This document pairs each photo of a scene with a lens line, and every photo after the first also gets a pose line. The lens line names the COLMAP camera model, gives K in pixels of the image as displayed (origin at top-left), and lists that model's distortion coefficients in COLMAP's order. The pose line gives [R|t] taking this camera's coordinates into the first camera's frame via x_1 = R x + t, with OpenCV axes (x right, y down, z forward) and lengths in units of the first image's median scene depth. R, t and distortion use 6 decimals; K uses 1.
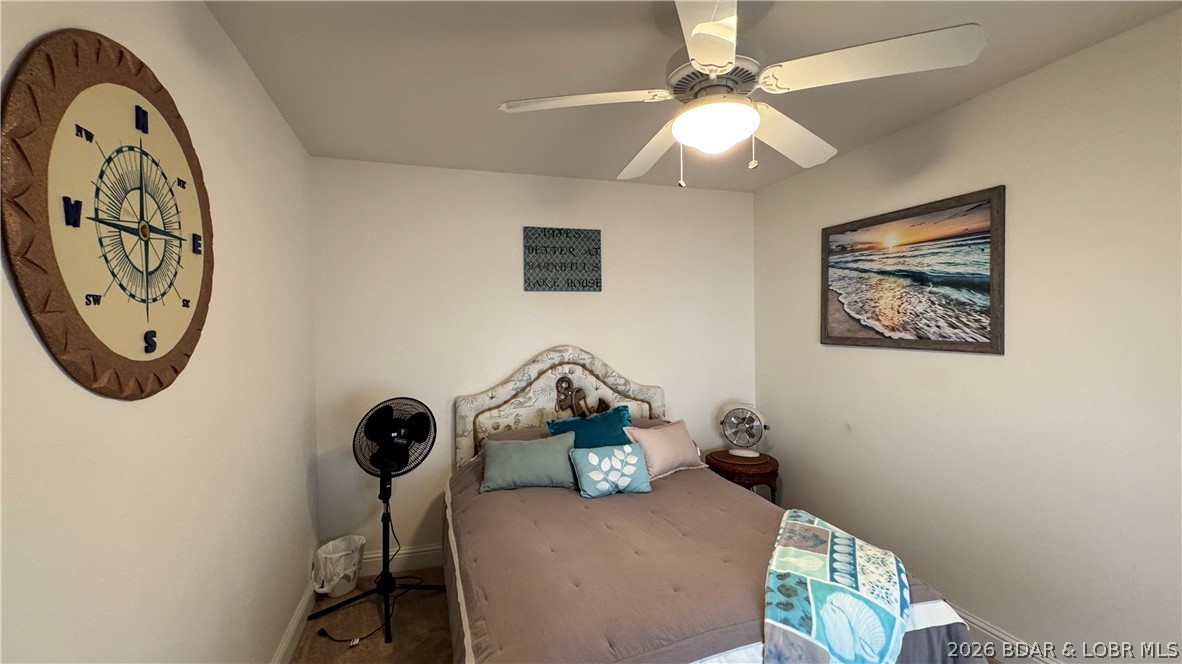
lens RADIAL K [[497.0, 0, 591.0], [0, 497.0, 332.0], [0, 0, 1]] dist [-0.001009, 0.000233]
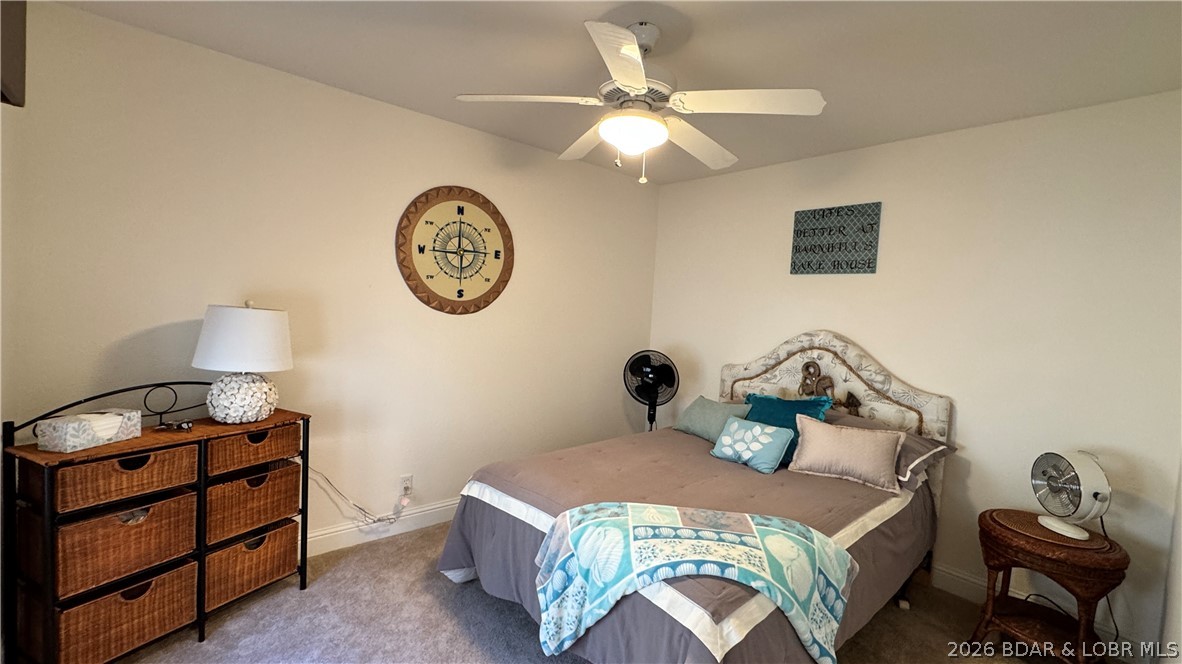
lens RADIAL K [[497.0, 0, 591.0], [0, 497.0, 332.0], [0, 0, 1]] dist [-0.001009, 0.000233]
pose [[0.396337, 0.083783, -0.914274, 0.677294], [-0.071813, 0.995605, 0.060105, 0.005017], [0.915292, 0.041835, 0.400612, 0.215083]]
